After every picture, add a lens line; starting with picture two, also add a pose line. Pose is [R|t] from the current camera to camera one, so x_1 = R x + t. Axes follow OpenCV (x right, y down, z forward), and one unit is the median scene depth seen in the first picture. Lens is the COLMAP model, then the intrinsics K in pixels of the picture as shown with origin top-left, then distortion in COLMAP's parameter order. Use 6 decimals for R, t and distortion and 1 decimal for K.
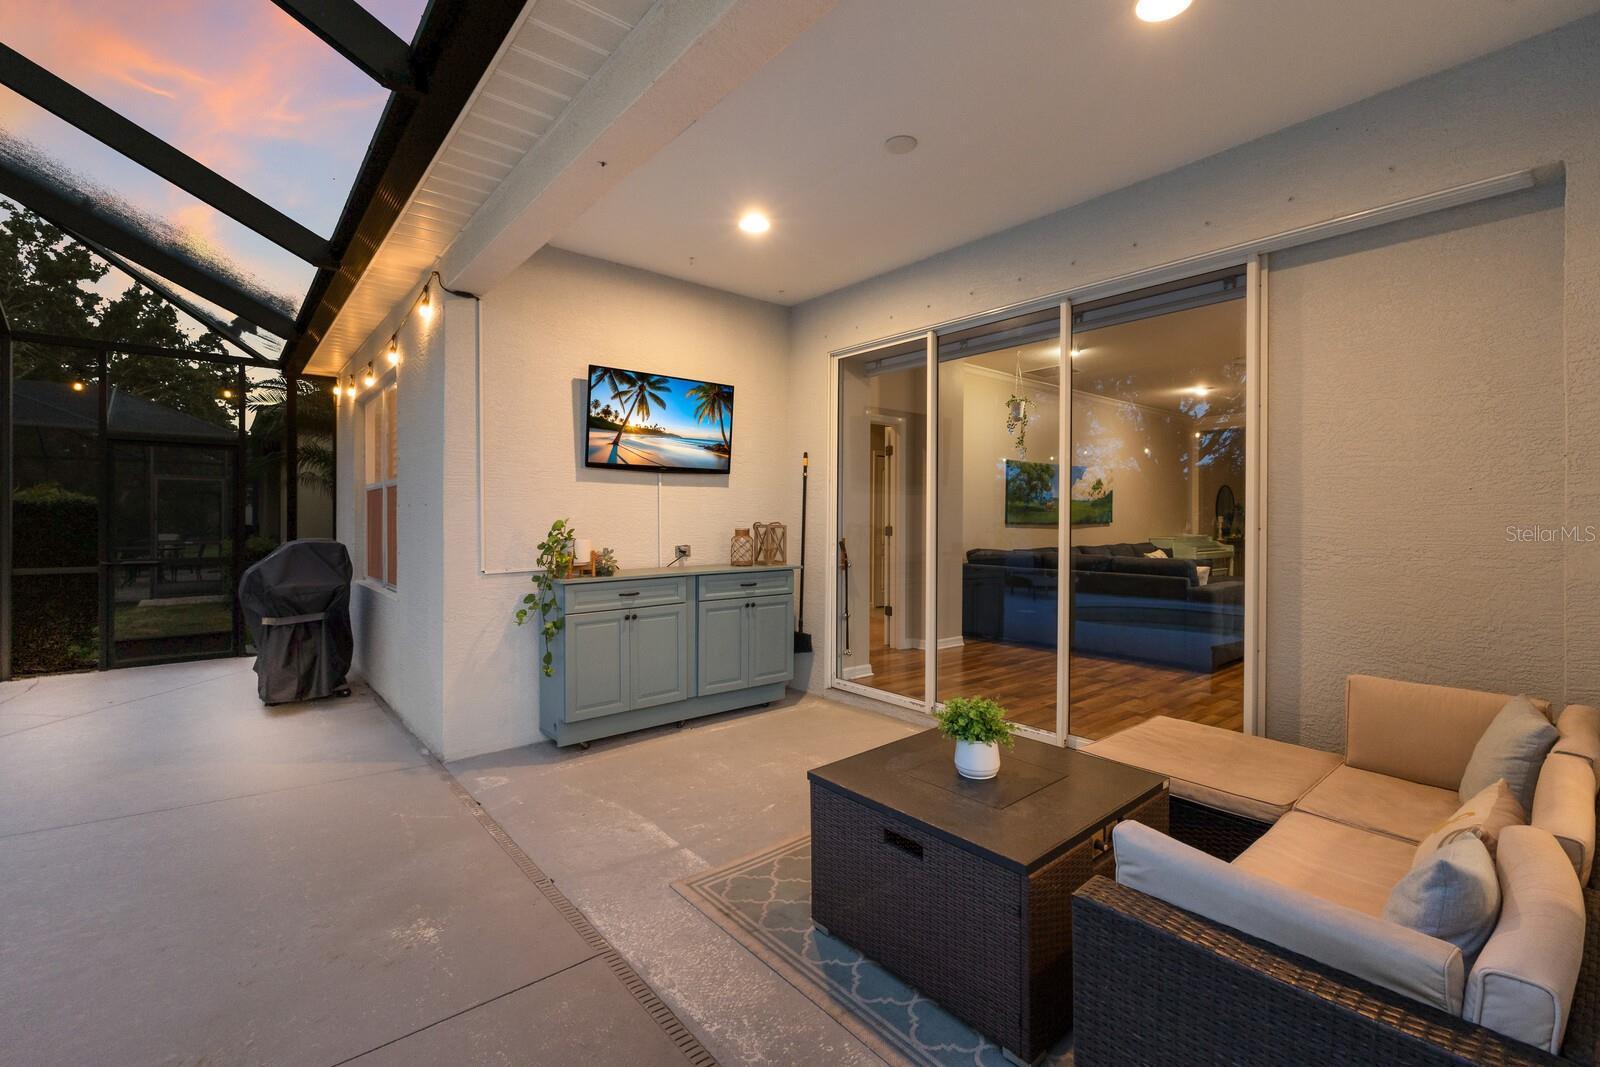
lens RADIAL K [[695.7, 0, 801.0], [0, 695.7, 528.1], [0, 0, 1]] dist [0.000520, -0.000009]
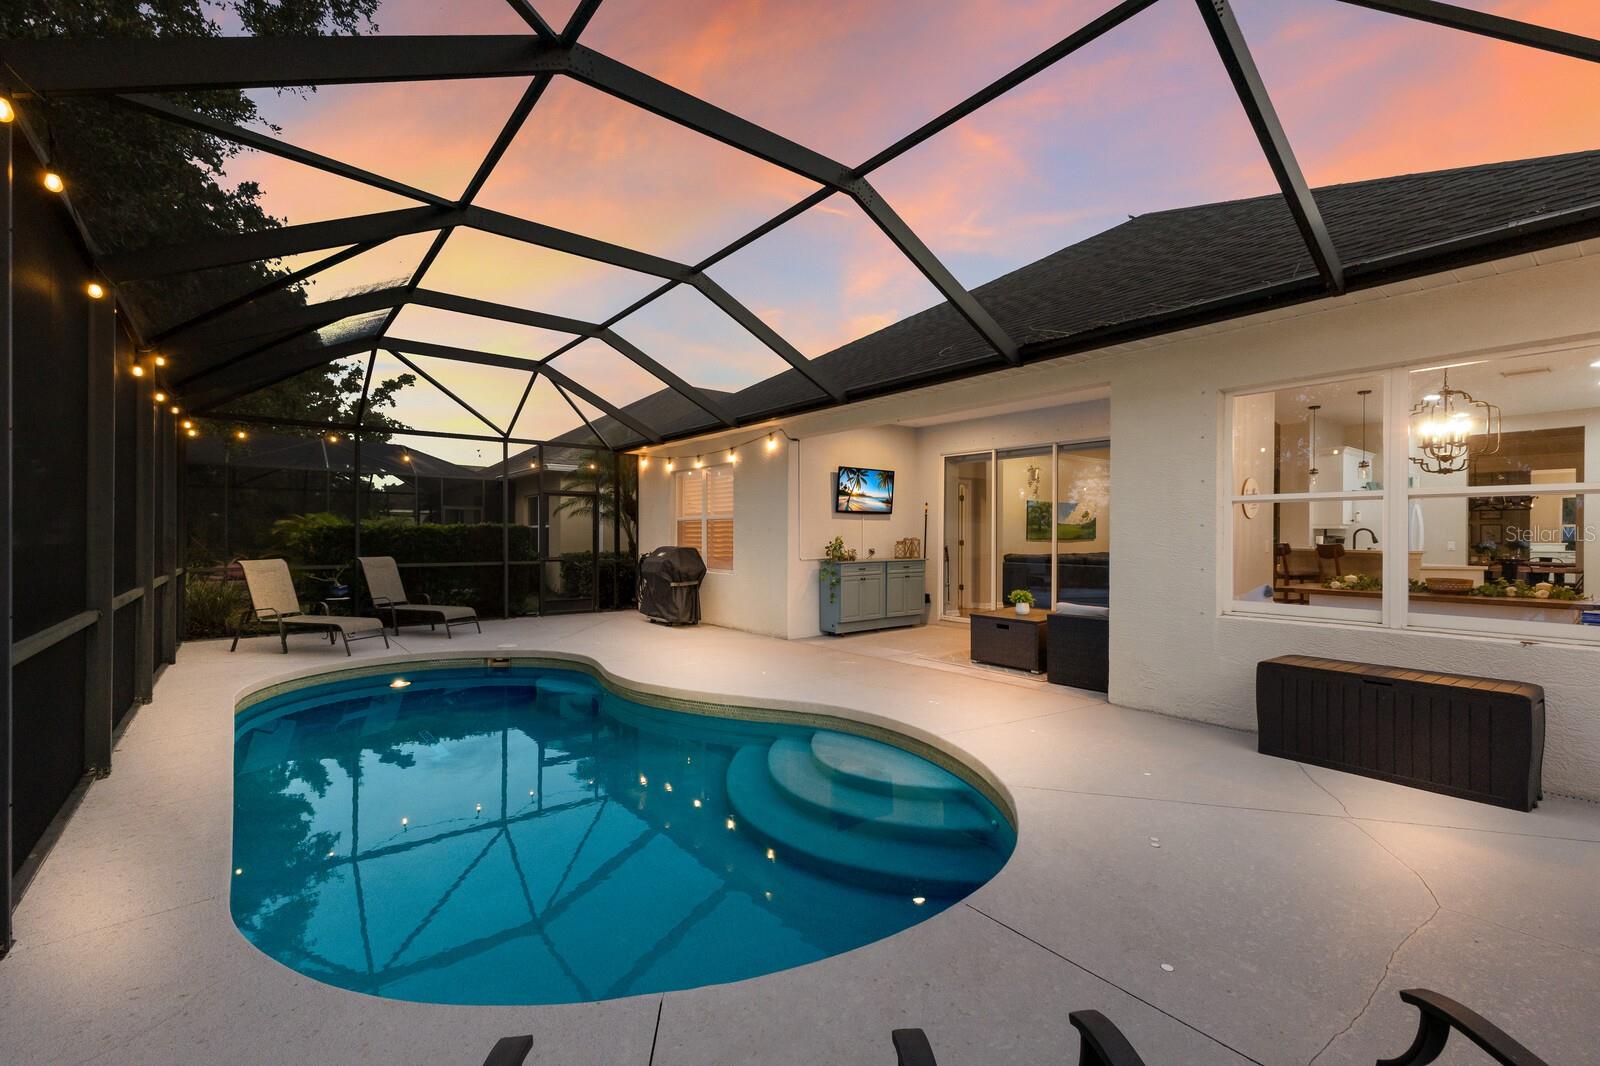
lens RADIAL K [[683.3, 0, 799.2], [0, 683.3, 533.6], [0, 0, 1]] dist [0.007148, -0.000238]
pose [[0.999619, 0.002727, -0.027477, -0.331488], [-0.003133, 0.999887, -0.014735, 0.010484], [0.027433, 0.014815, 0.999514, -1.052127]]
